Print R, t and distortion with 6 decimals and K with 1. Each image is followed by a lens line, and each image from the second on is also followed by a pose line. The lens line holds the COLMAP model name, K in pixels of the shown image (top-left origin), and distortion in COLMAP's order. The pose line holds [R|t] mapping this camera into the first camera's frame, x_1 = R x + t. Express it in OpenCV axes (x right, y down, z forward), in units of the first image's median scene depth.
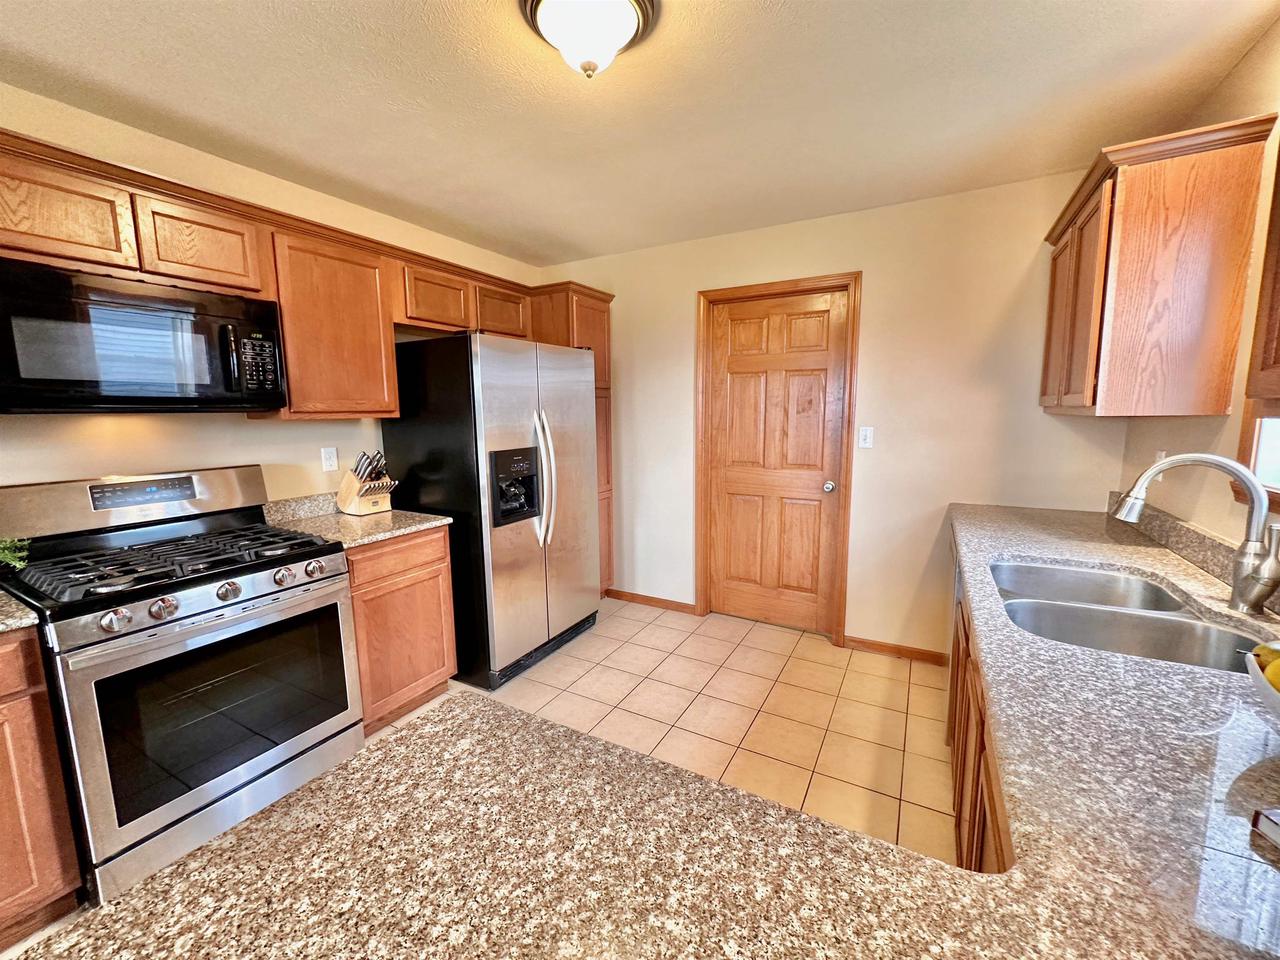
lens RADIAL K [[514.9, 0, 640.0], [0, 514.9, 480.0], [0, 0, 1]] dist [-0.000461, -0.000080]
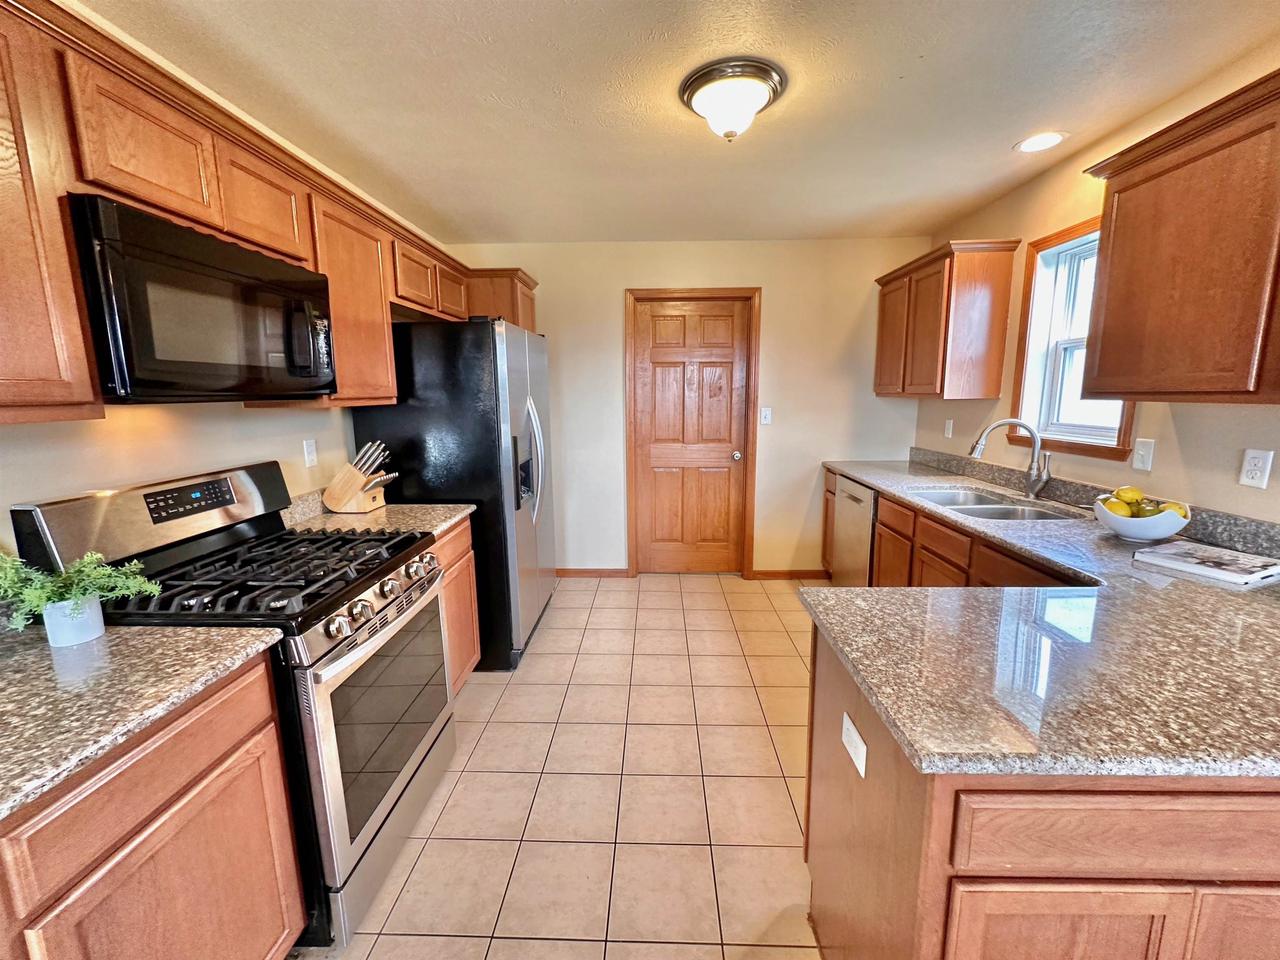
lens RADIAL K [[530.4, 0, 640.0], [0, 530.4, 480.0], [0, 0, 1]] dist [0.001383, 0.000026]
pose [[0.884780, -0.075527, 0.459847, -0.477158], [0.062766, 0.997101, 0.043002, 0.001371], [-0.461762, -0.009184, 0.886956, -0.048364]]
